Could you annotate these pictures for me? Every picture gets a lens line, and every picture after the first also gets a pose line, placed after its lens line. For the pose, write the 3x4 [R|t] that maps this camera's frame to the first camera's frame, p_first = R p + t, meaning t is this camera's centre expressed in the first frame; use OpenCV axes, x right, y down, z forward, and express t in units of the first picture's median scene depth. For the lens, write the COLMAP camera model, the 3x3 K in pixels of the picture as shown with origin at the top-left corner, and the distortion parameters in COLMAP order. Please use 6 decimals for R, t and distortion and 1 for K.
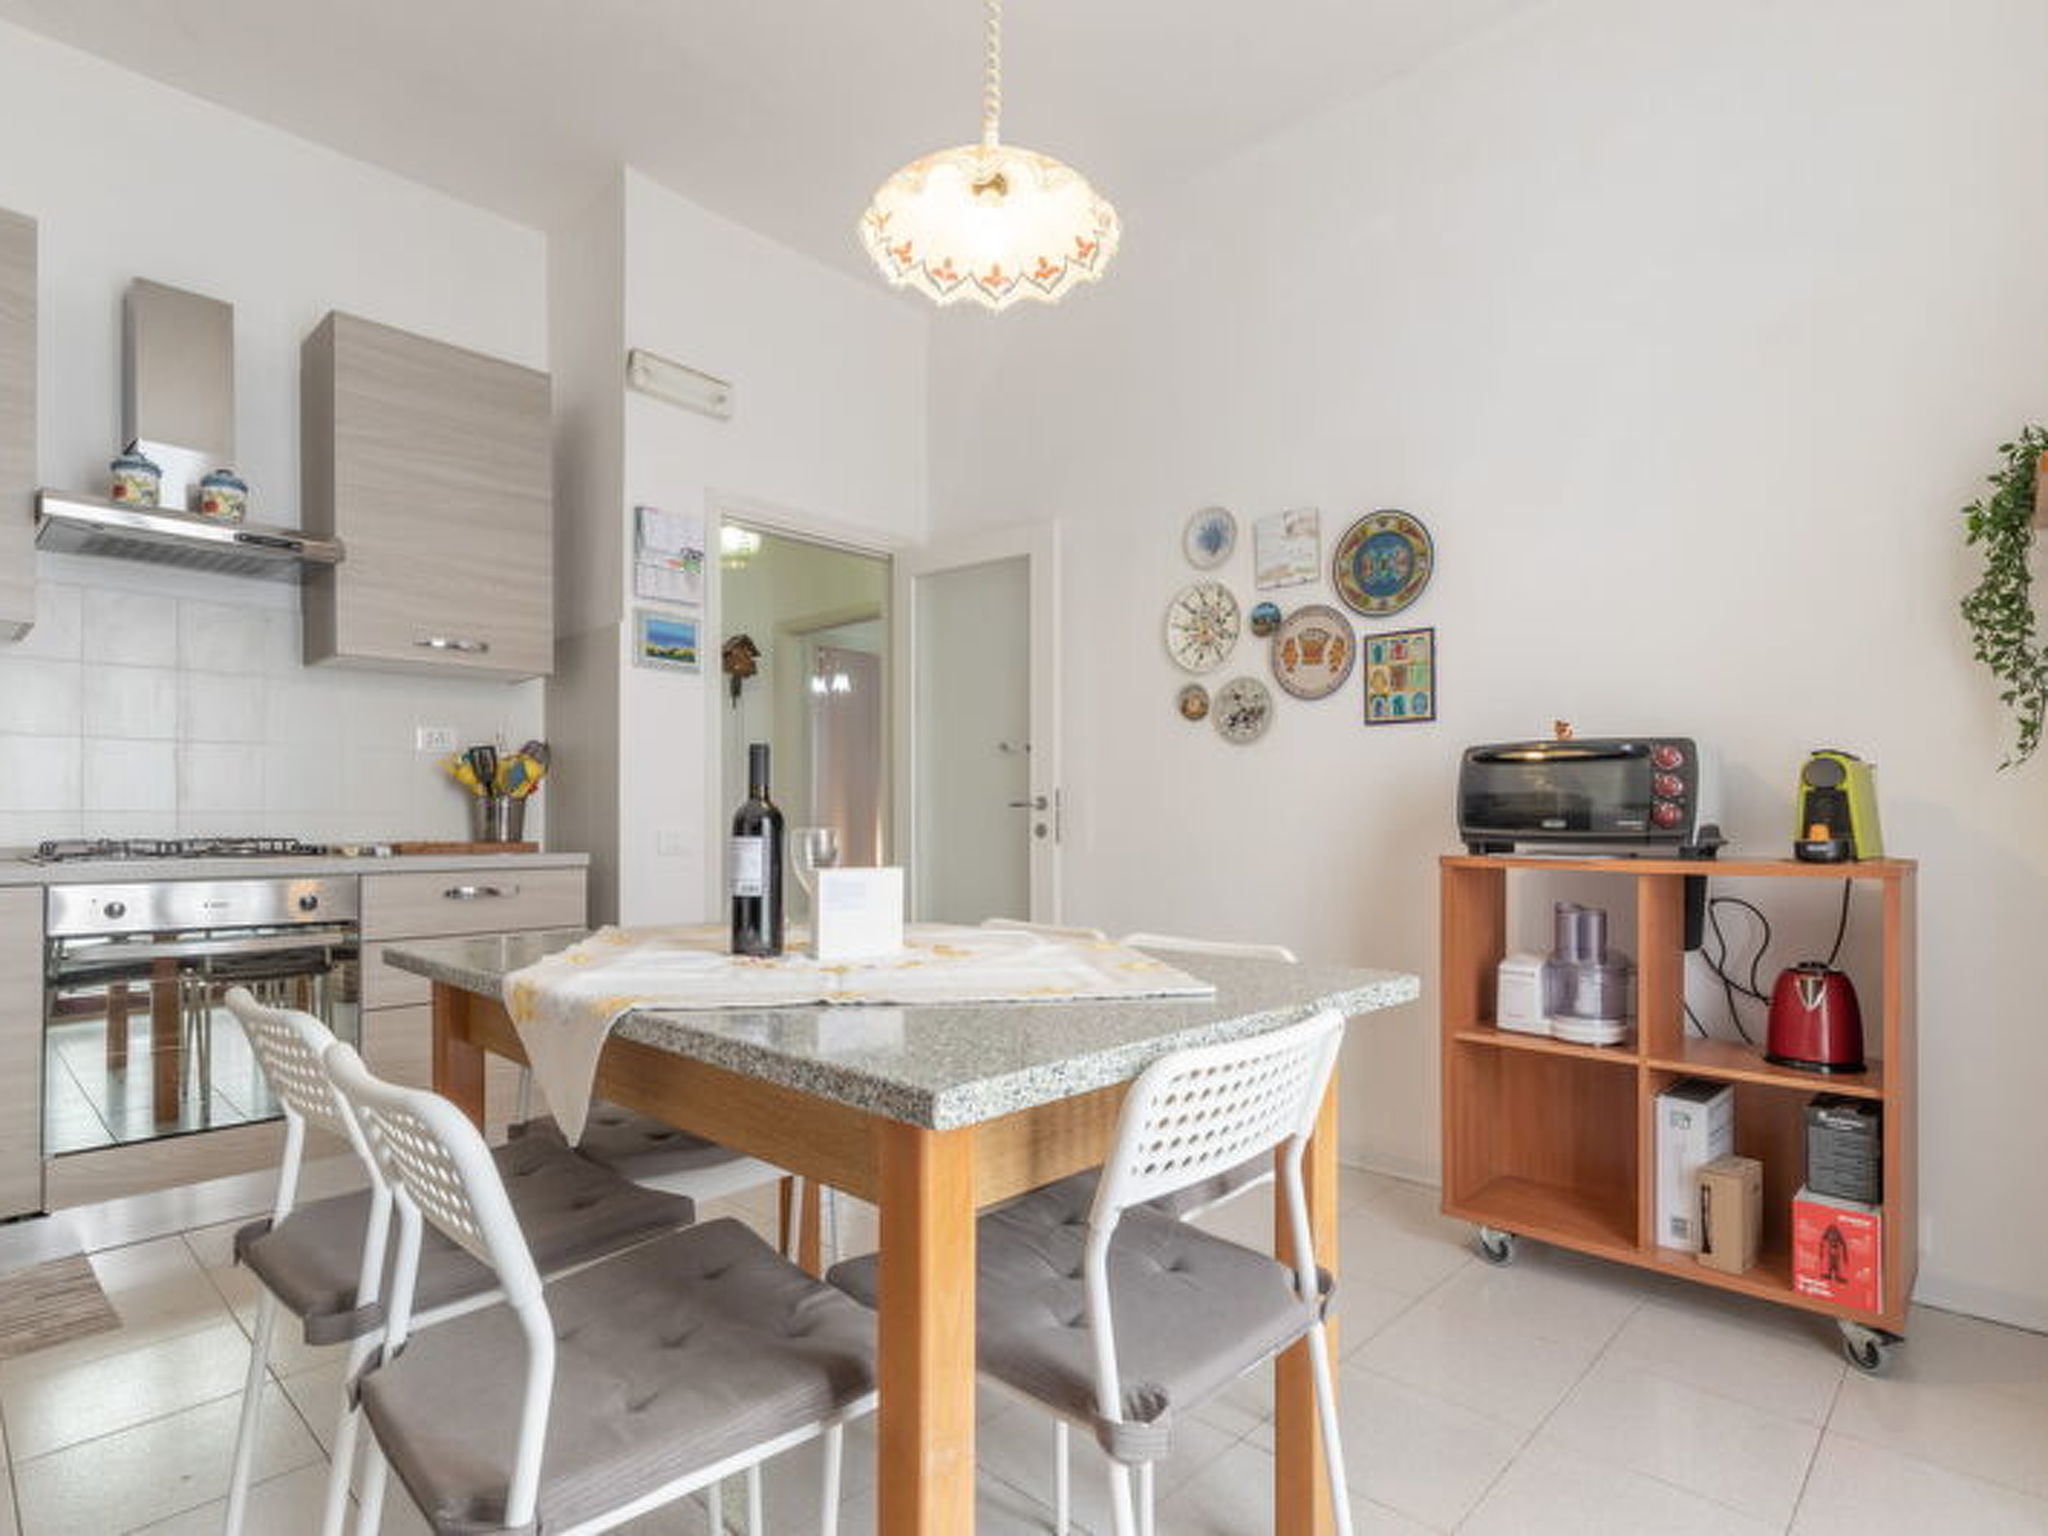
lens RADIAL K [[1078.2, 0, 1034.6], [0, 1078.2, 817.1], [0, 0, 1]] dist [0.014965, -0.000805]
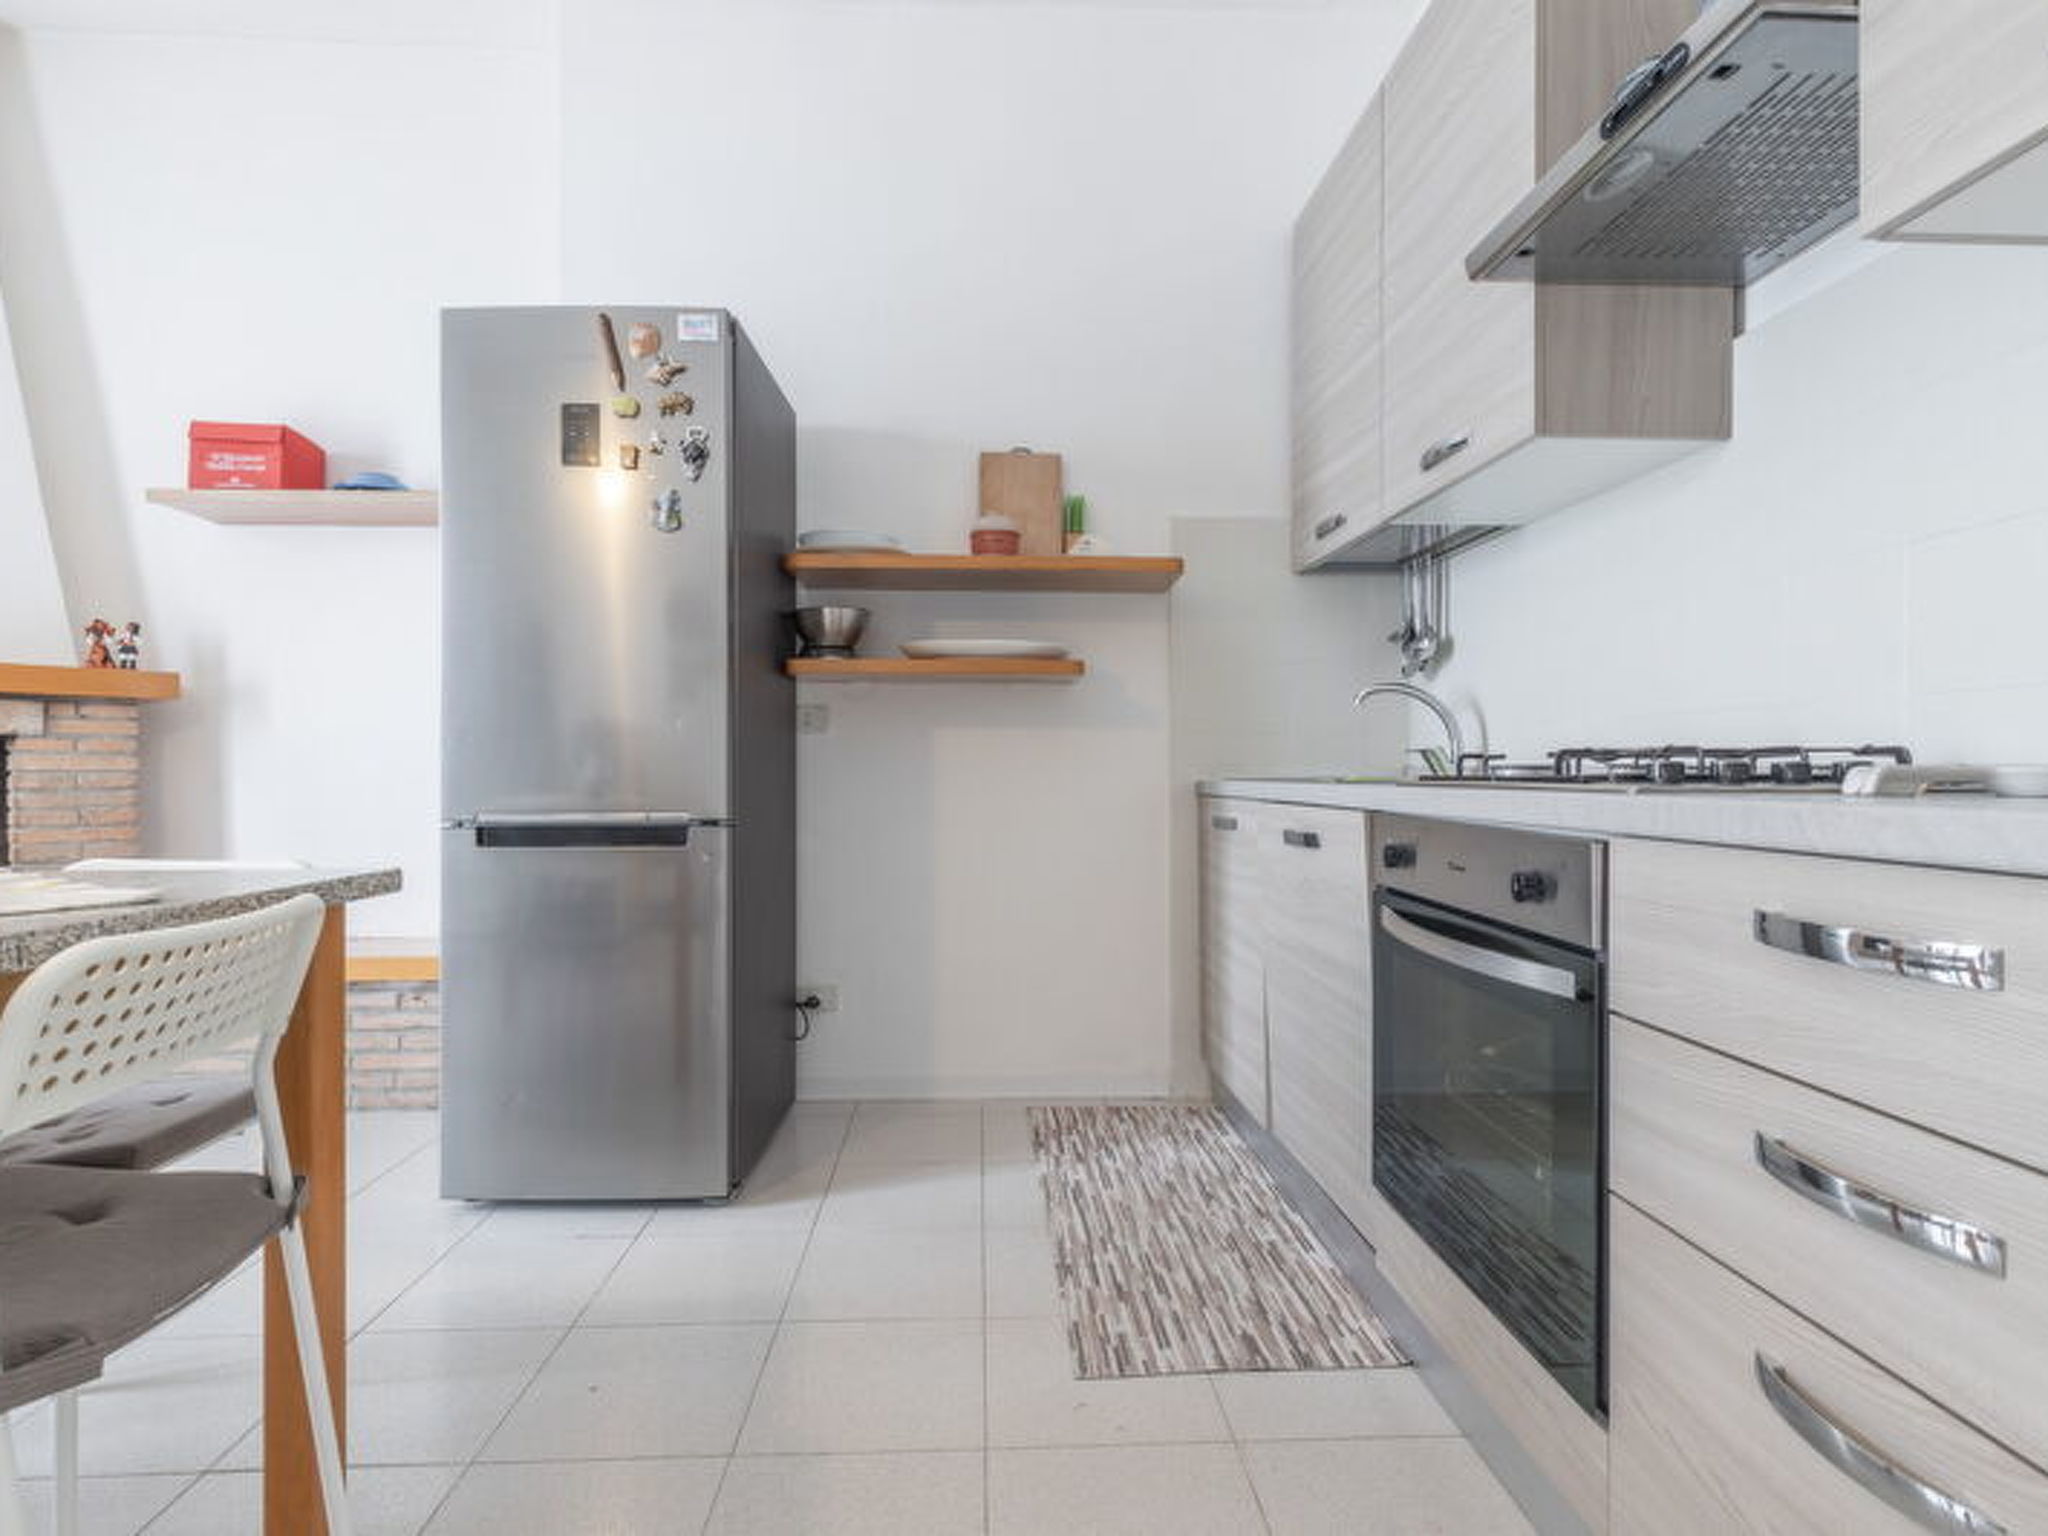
lens RADIAL K [[1038.1, 0, 1024.0], [0, 1038.1, 768.0], [0, 0, 1]] dist [0.007432, -0.000896]
pose [[-0.689650, 0.000824, -0.724142, -0.188706], [0.004530, 0.999985, -0.003177, 0.026449], [0.724129, -0.005471, -0.689643, 1.005361]]
